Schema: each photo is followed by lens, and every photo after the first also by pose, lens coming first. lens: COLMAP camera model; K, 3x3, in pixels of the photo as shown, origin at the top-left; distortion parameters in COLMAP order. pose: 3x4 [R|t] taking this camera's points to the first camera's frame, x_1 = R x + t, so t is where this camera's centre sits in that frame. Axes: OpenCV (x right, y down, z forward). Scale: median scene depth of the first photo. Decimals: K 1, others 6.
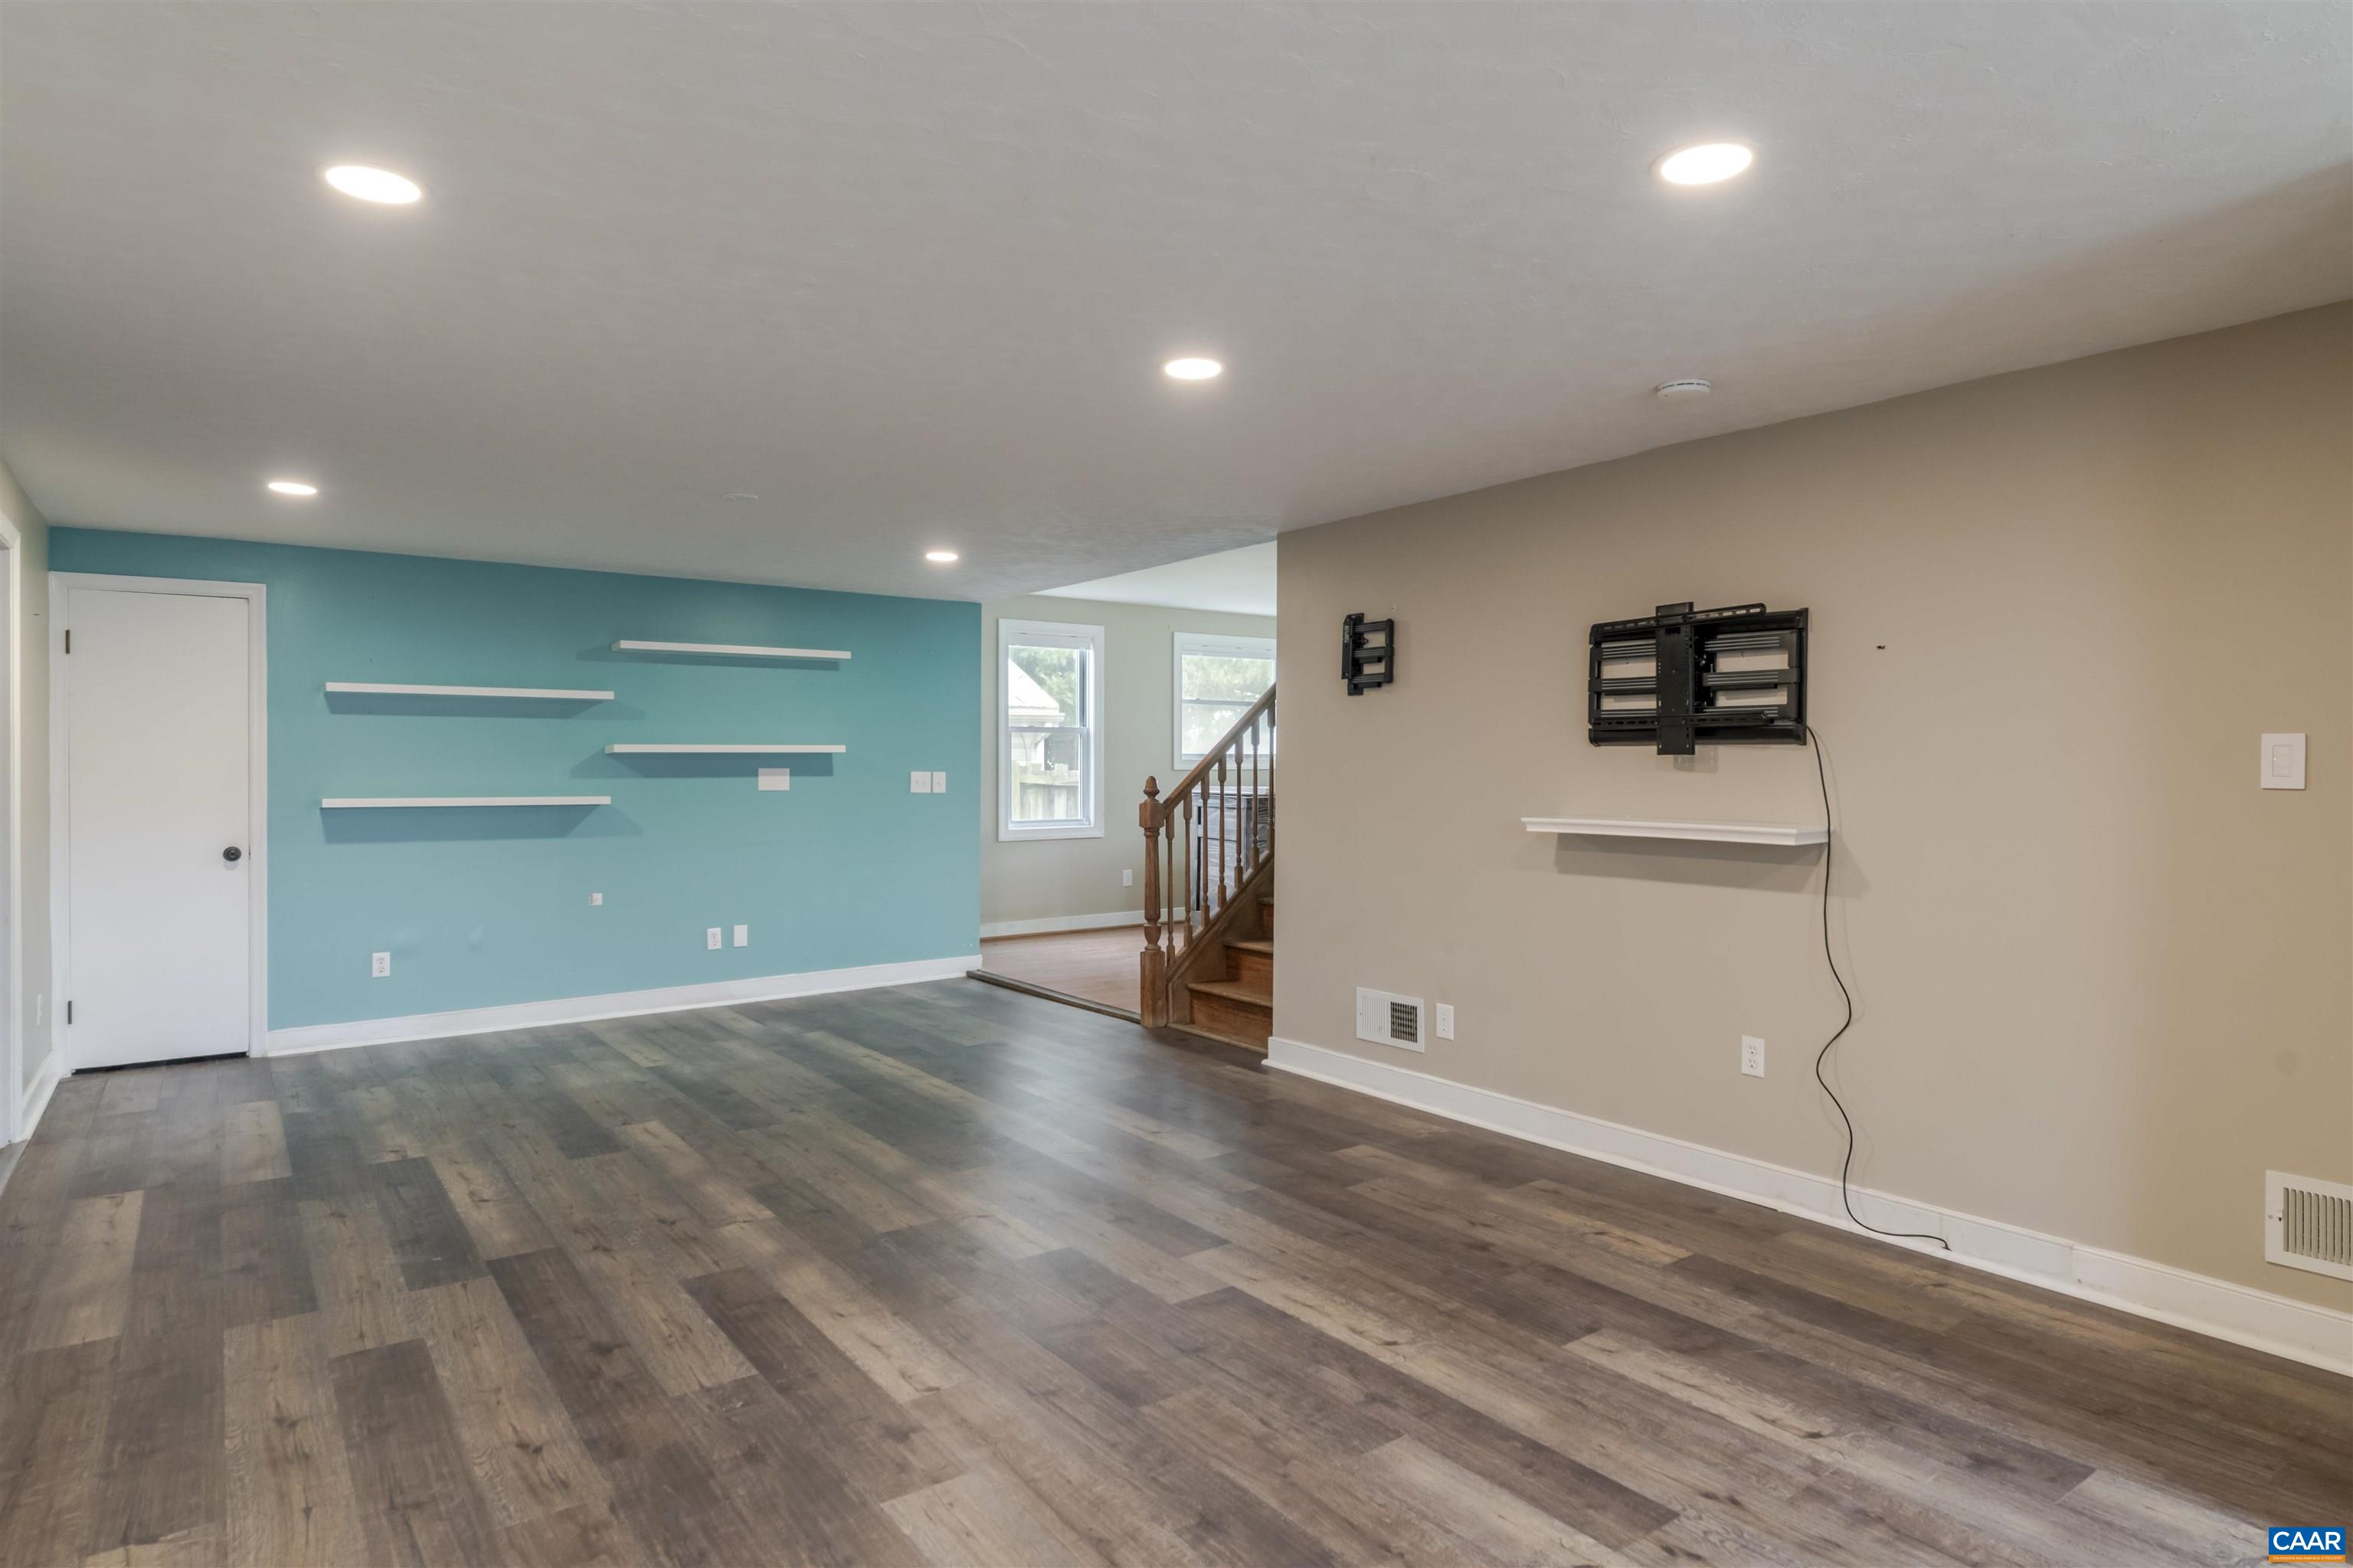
lens RADIAL K [[1339.0, 0, 1168.0], [0, 1339.0, 774.4], [0, 0, 1]] dist [0.001807, -0.000742]
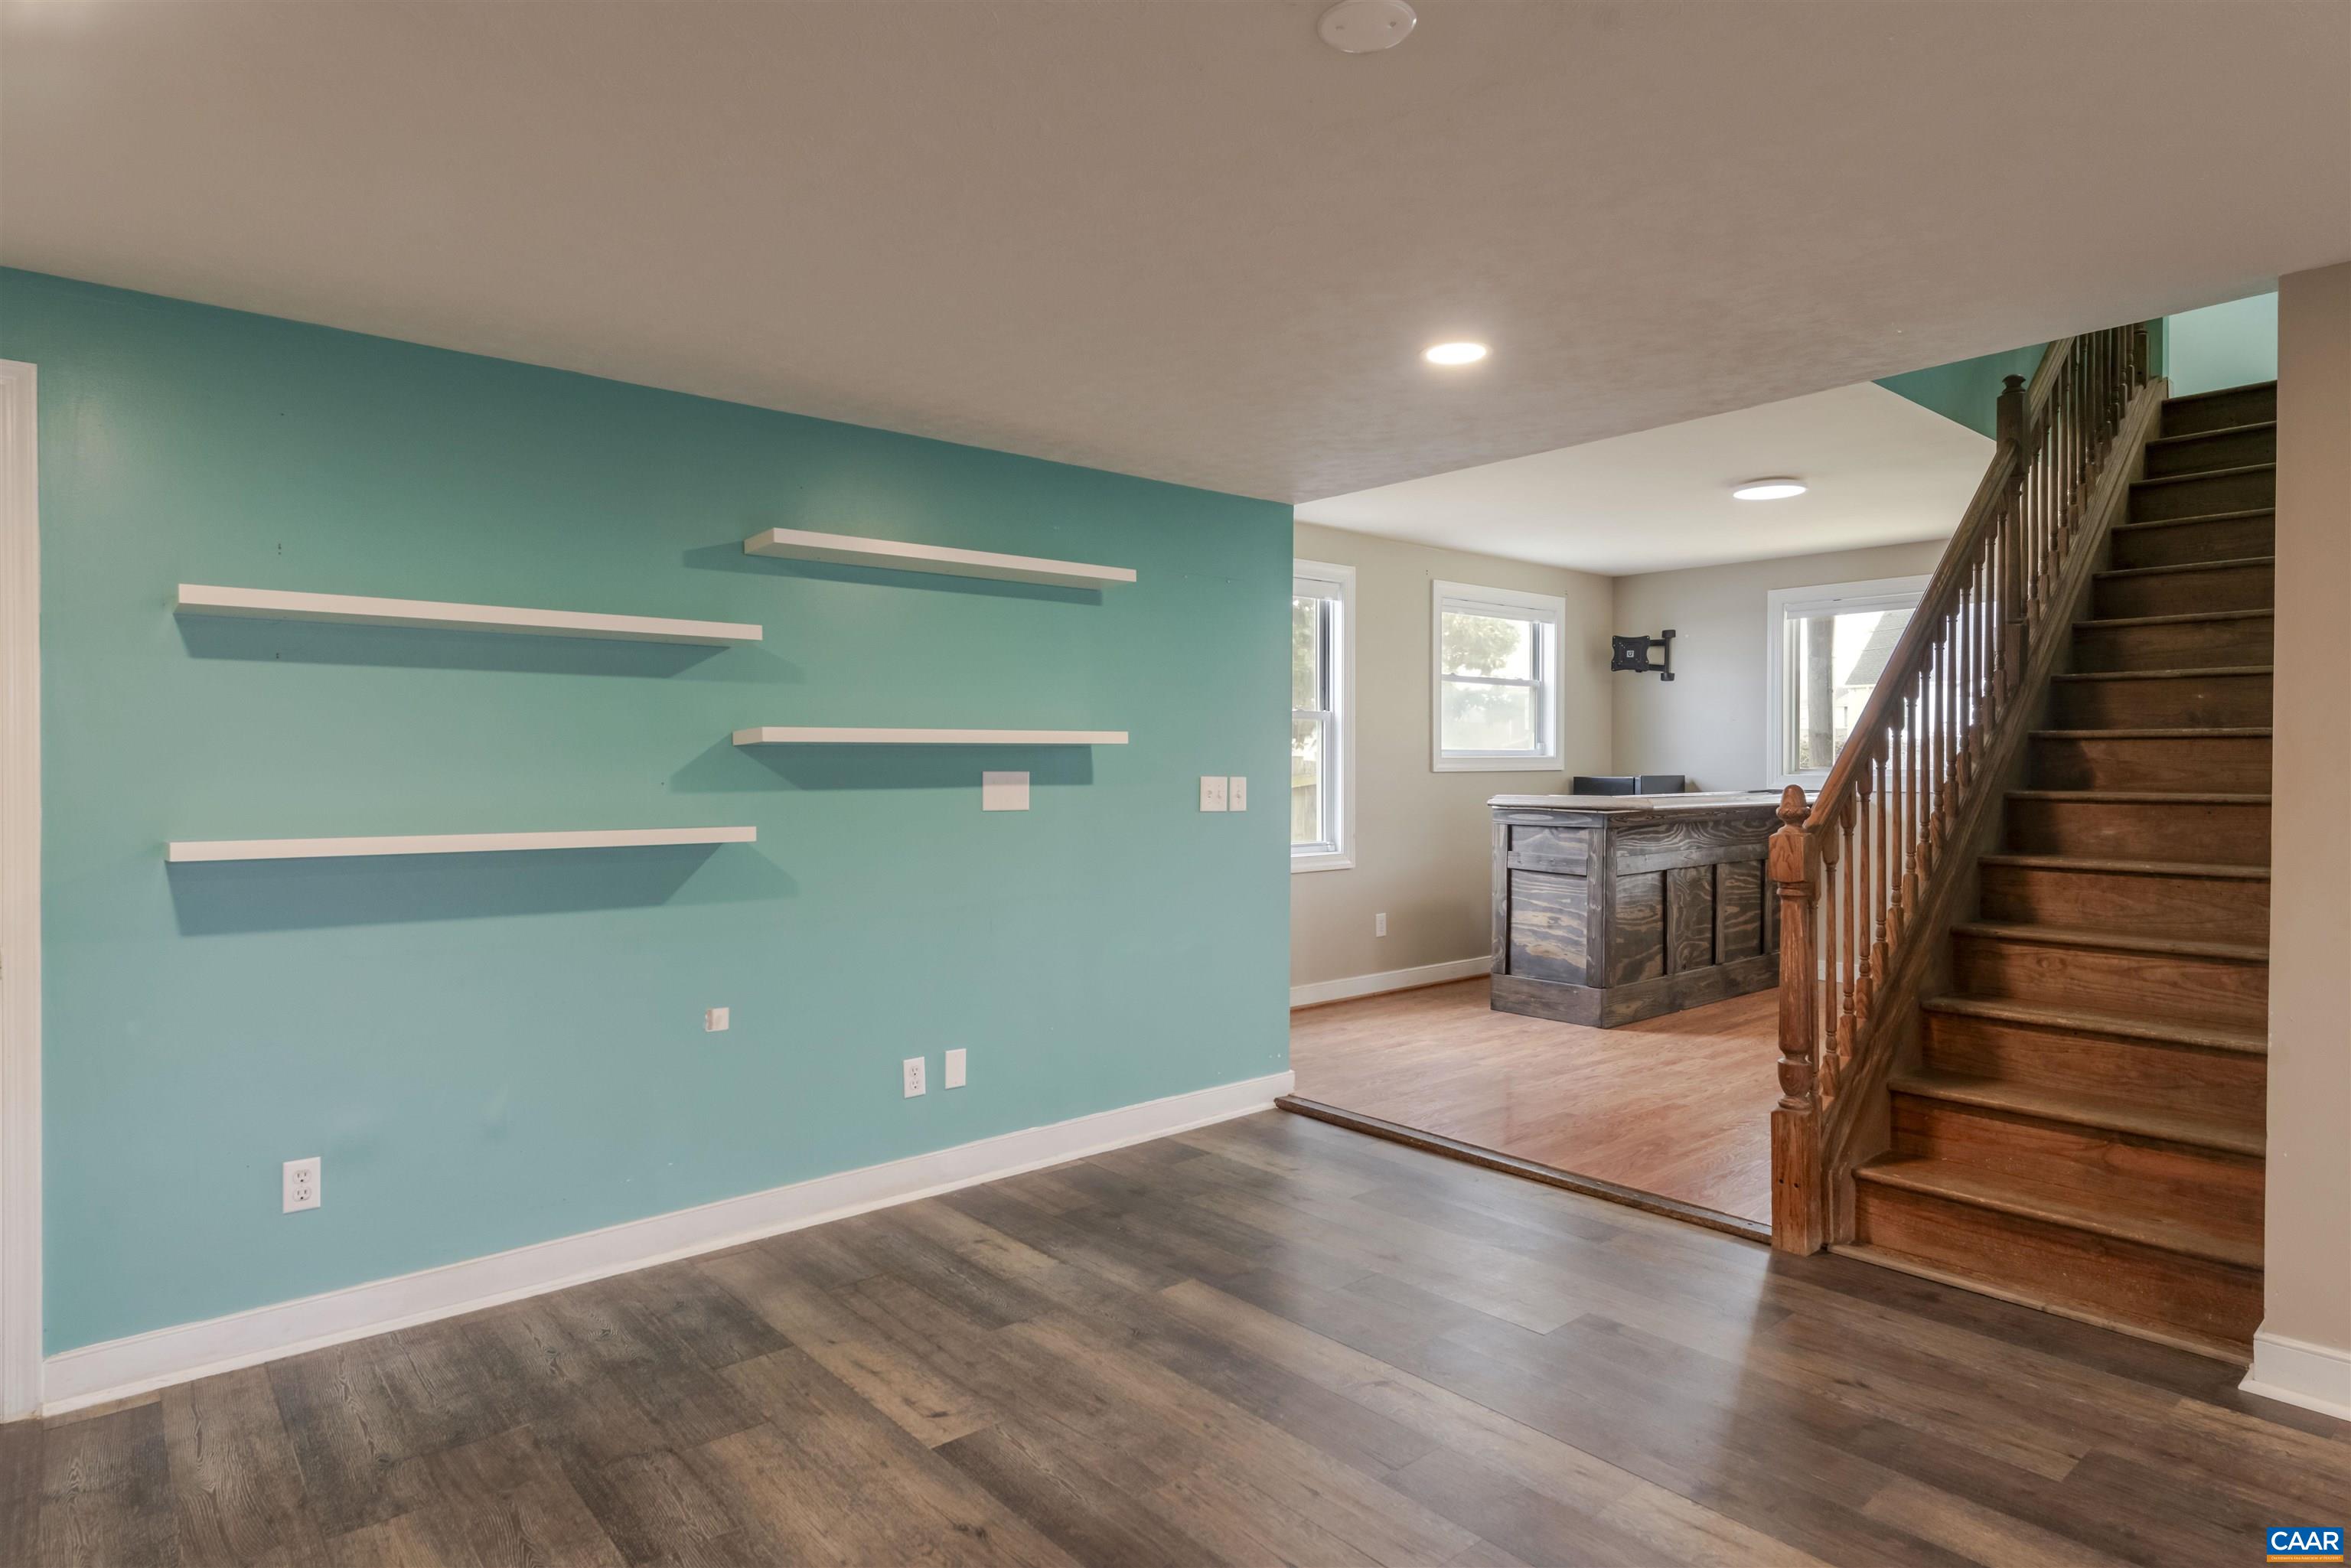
lens RADIAL K [[1337.8, 0, 1173.0], [0, 1337.8, 775.0], [0, 0, 1]] dist [0.001807, -0.000742]
pose [[0.997587, -0.003559, 0.069342, -0.307876], [0.003646, 0.999993, -0.001132, -0.002557], [-0.069338, 0.001382, 0.997592, 0.498317]]
